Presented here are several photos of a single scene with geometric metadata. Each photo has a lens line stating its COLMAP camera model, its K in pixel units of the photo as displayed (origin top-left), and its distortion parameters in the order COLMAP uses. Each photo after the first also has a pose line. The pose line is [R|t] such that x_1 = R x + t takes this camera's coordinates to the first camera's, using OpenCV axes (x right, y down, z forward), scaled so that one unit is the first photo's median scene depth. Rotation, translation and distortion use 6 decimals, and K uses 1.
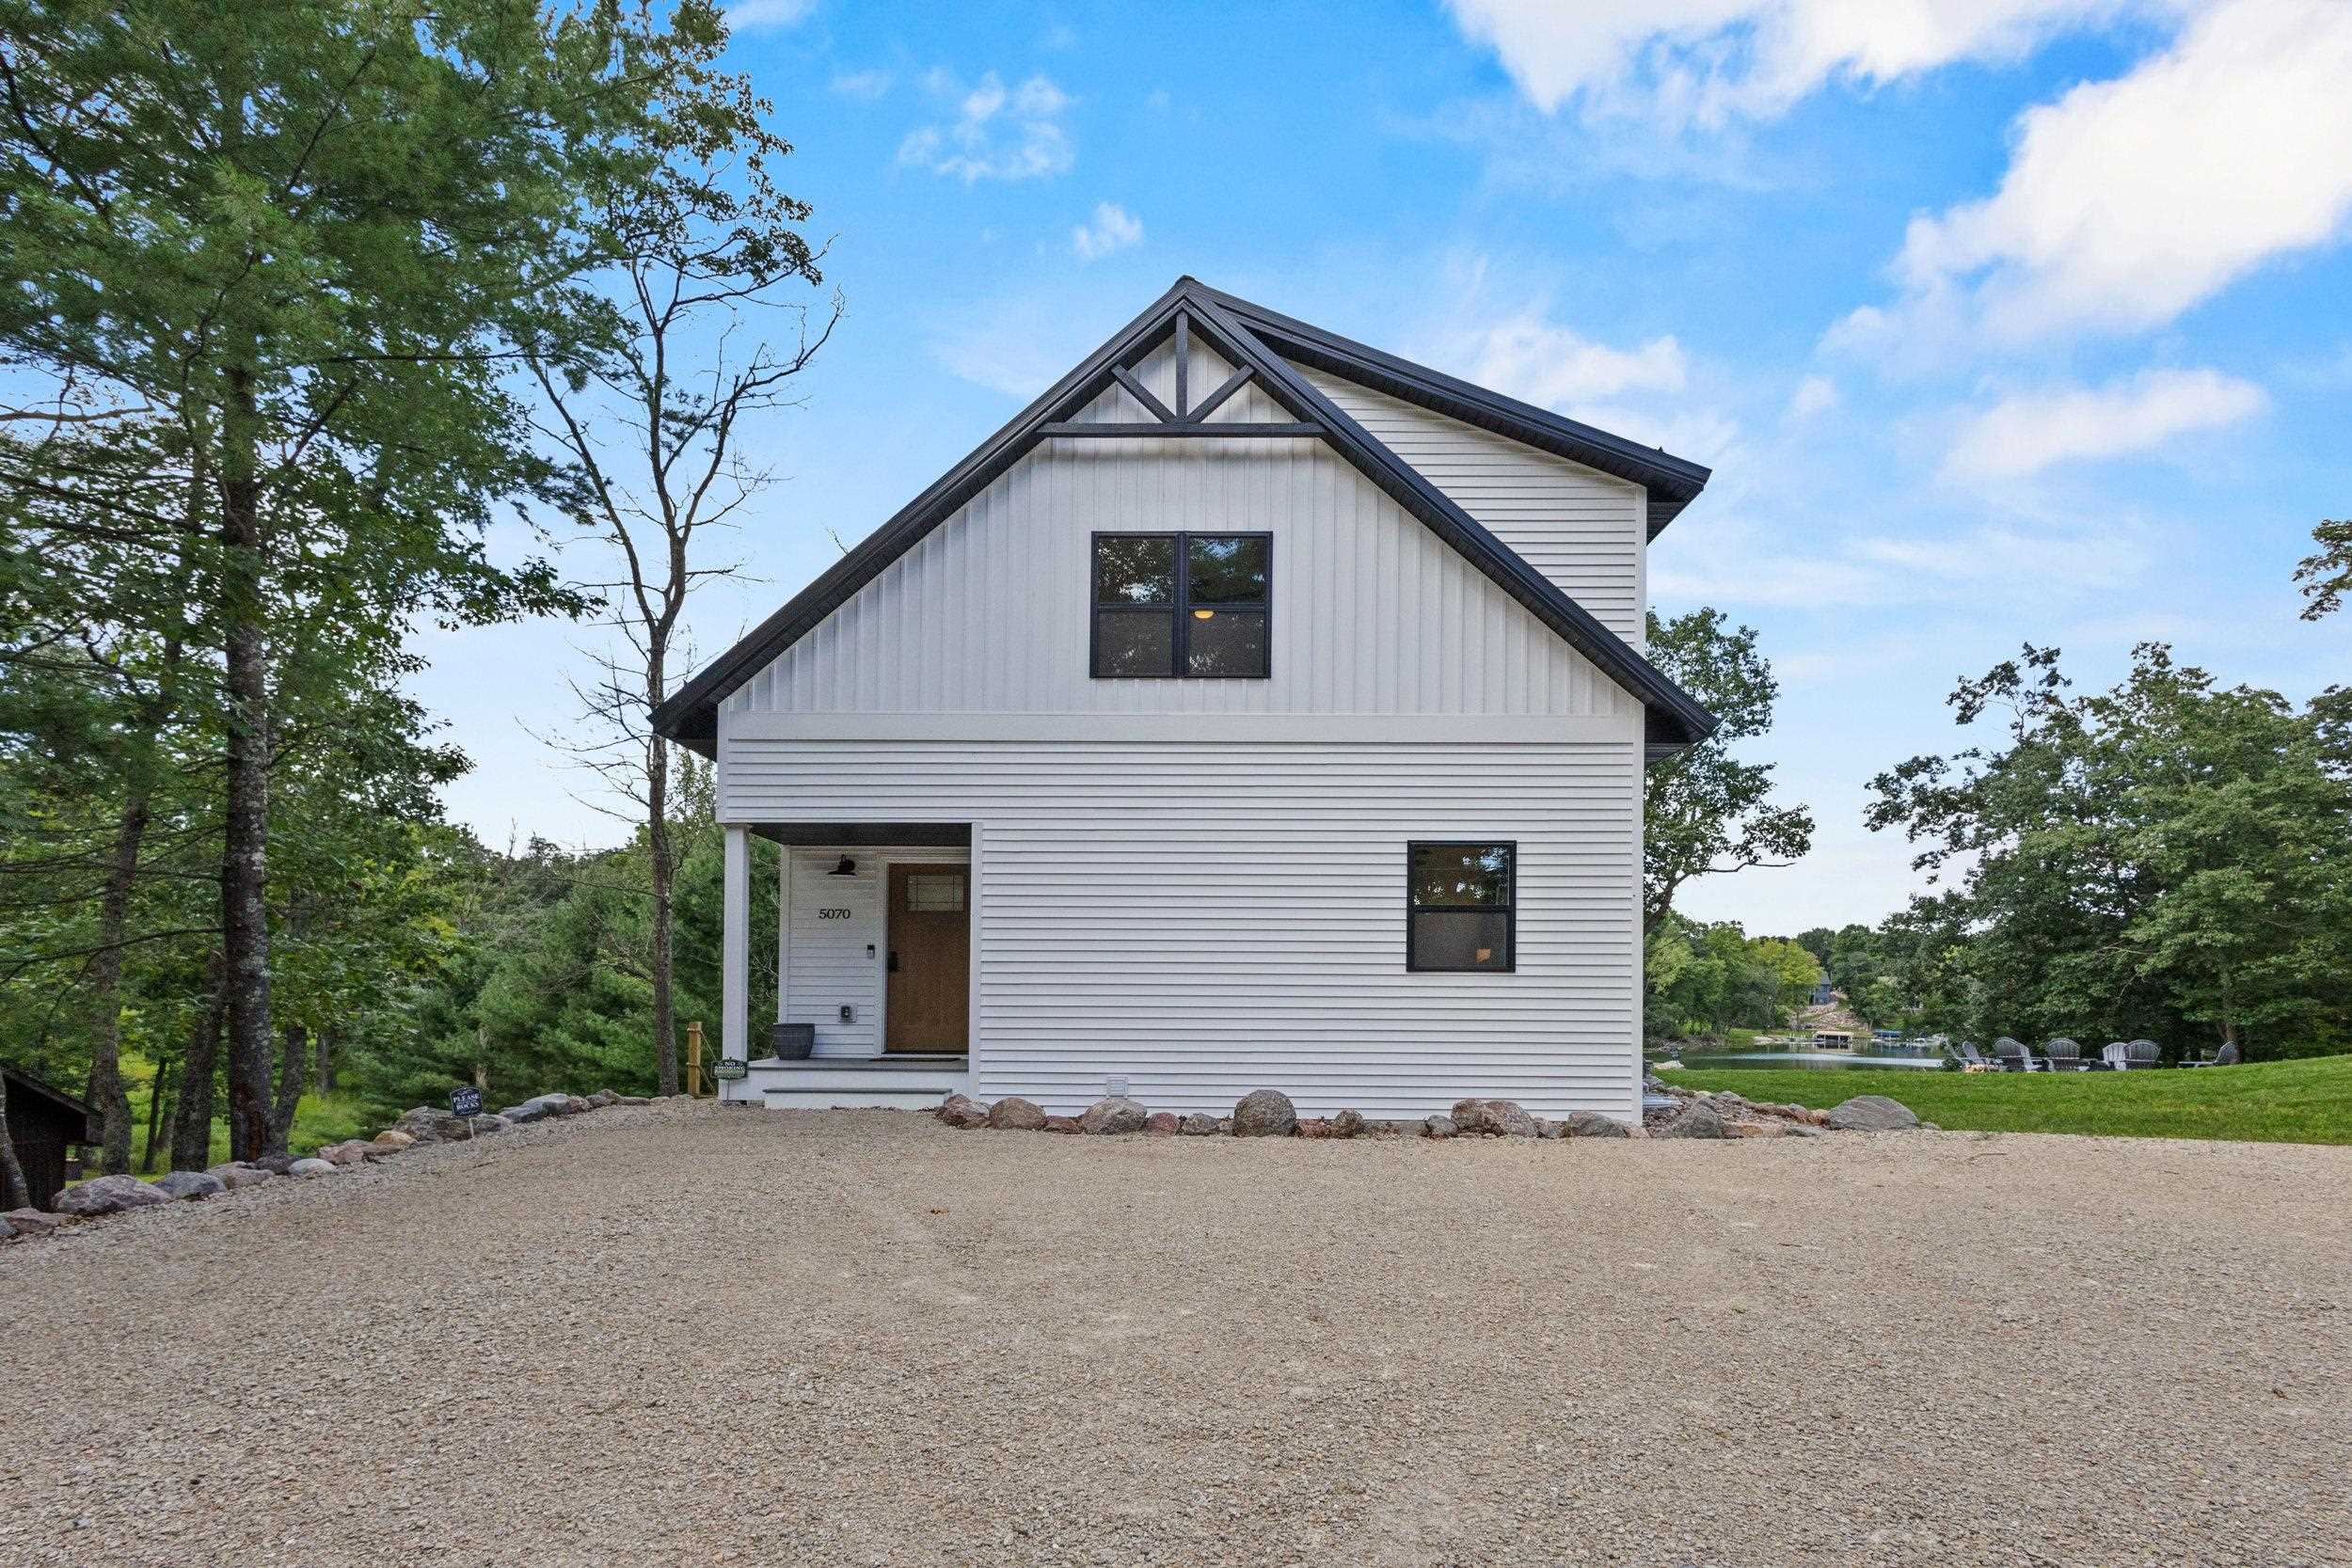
lens RADIAL K [[1048.3, 0, 1177.3], [0, 1048.3, 912.4], [0, 0, 1]] dist [0.012773, -0.000524]
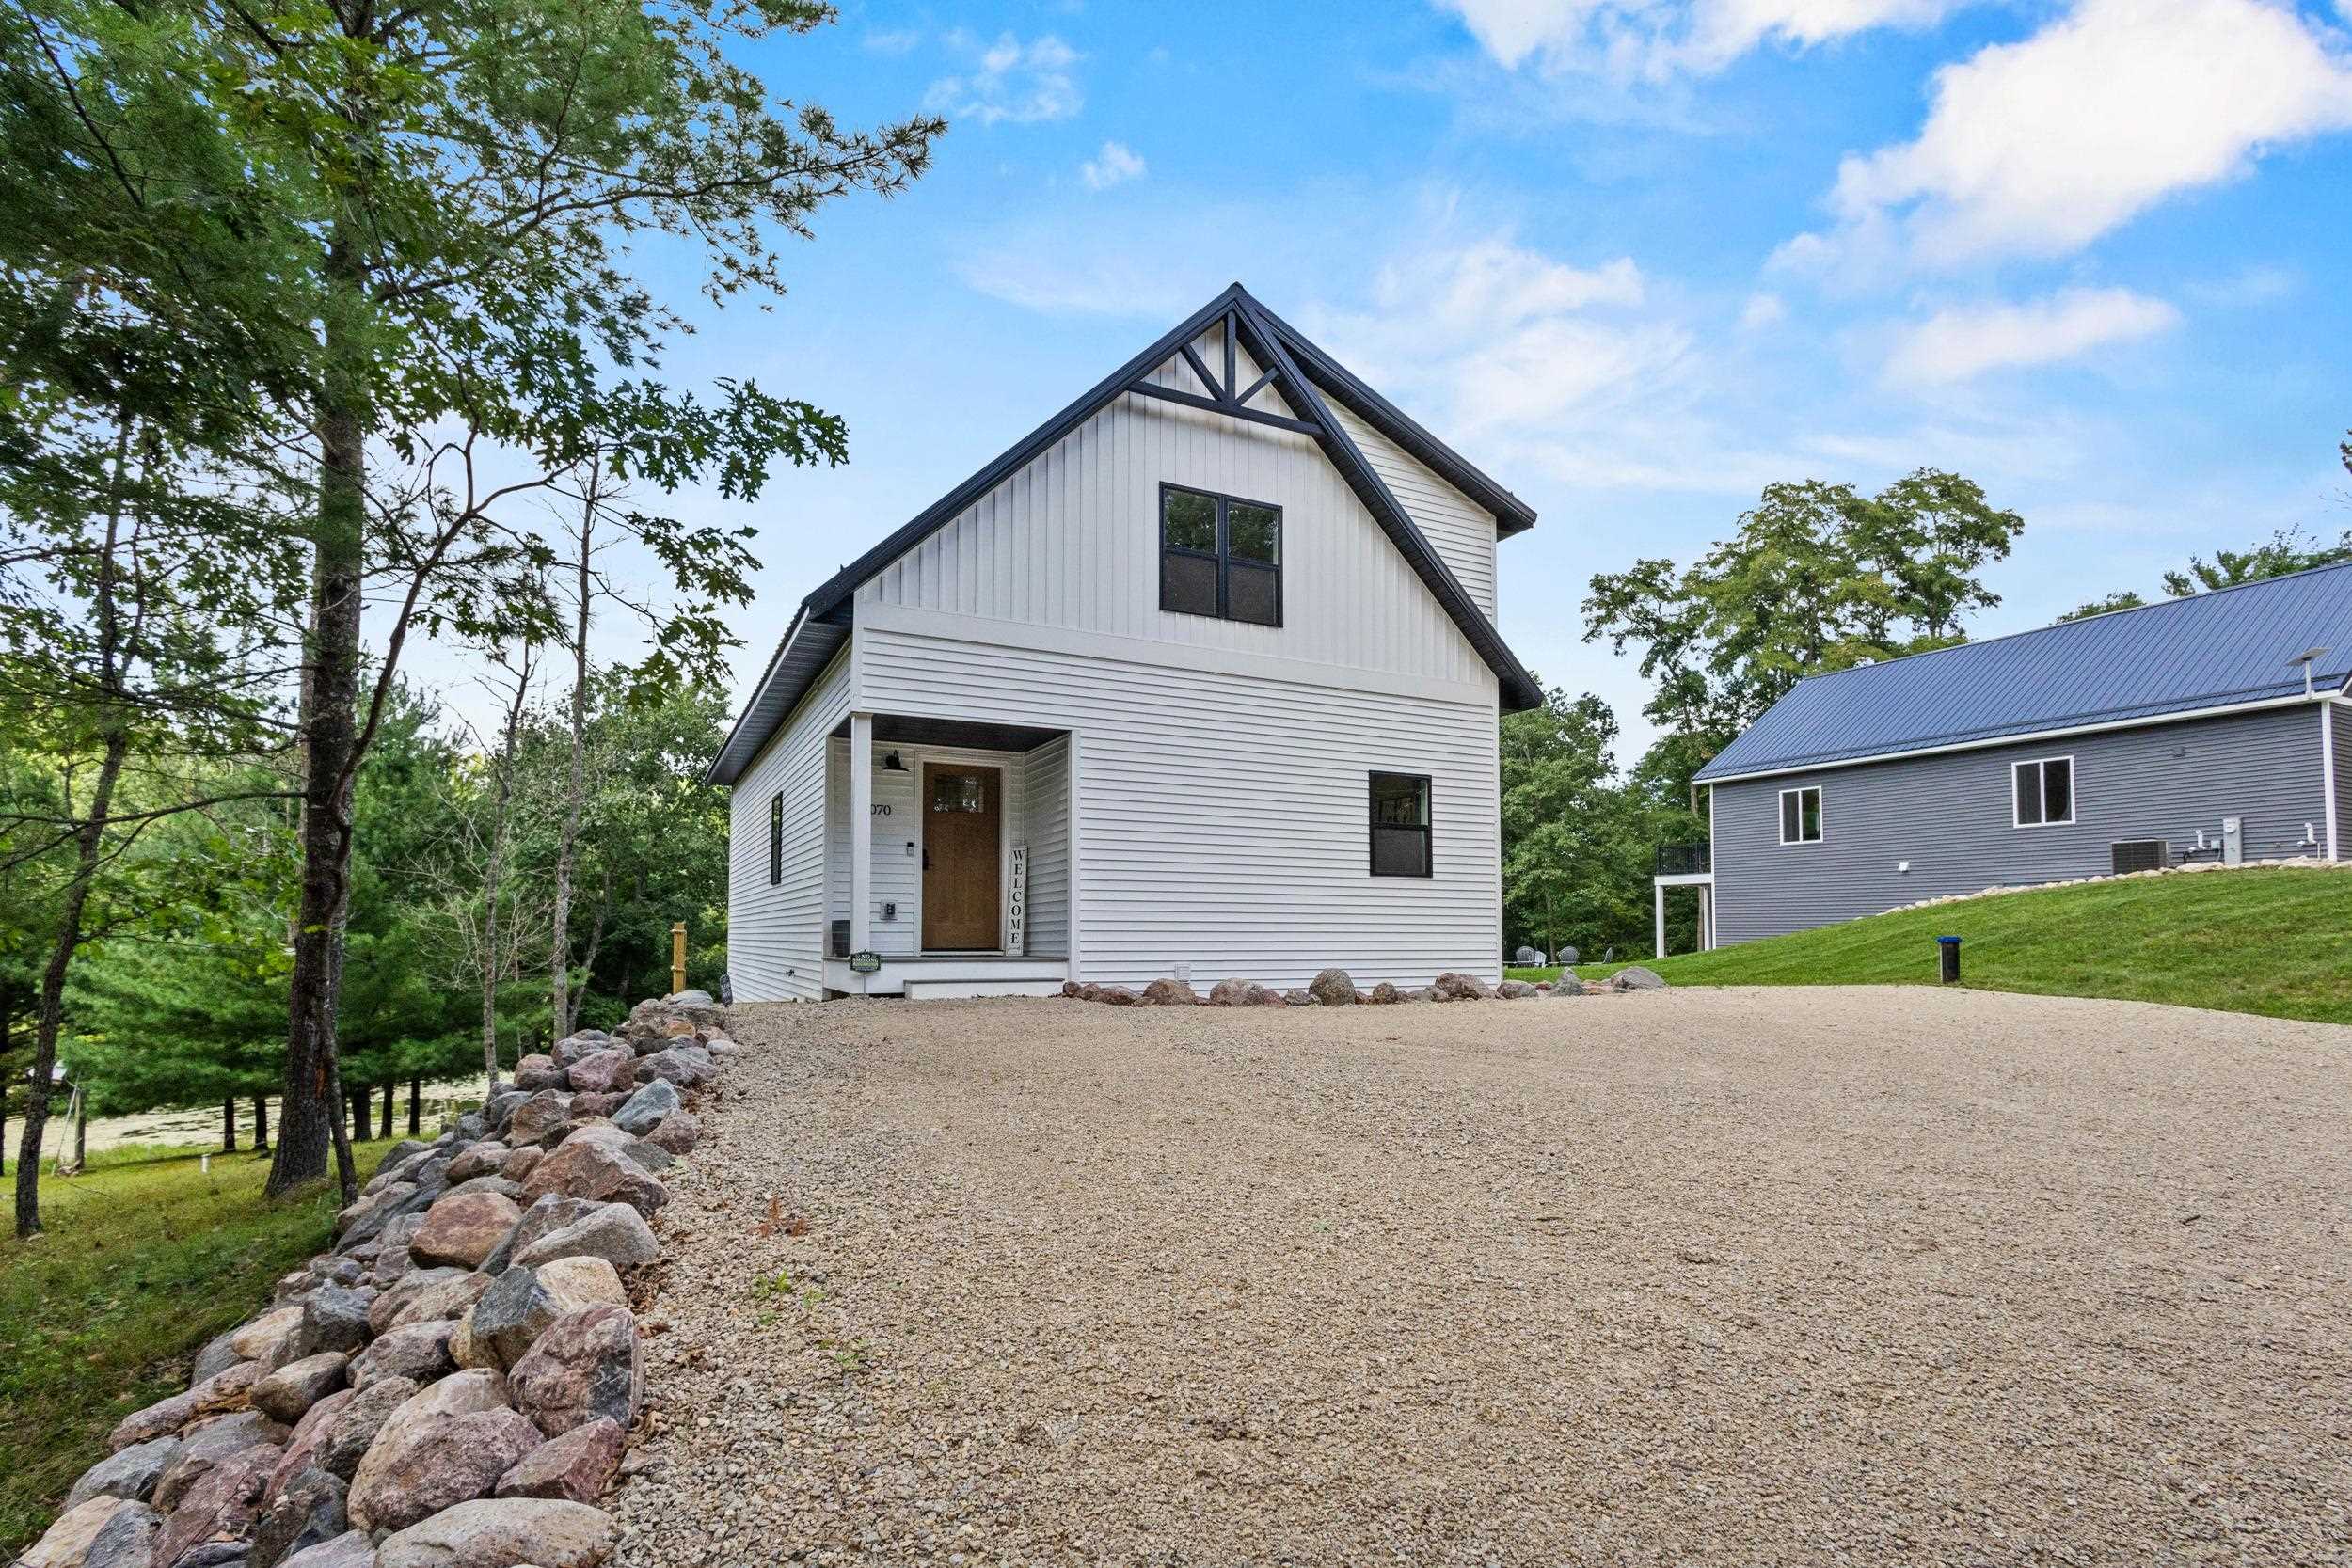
lens RADIAL K [[1097.9, 0, 1186.6], [0, 1097.9, 789.4], [0, 0, 1]] dist [0.019957, -0.004269]
pose [[0.884588, 0.051545, 0.463515, -0.574238], [-0.030760, 0.998158, -0.052296, 0.029079], [-0.465357, 0.032003, 0.884544, -0.049539]]
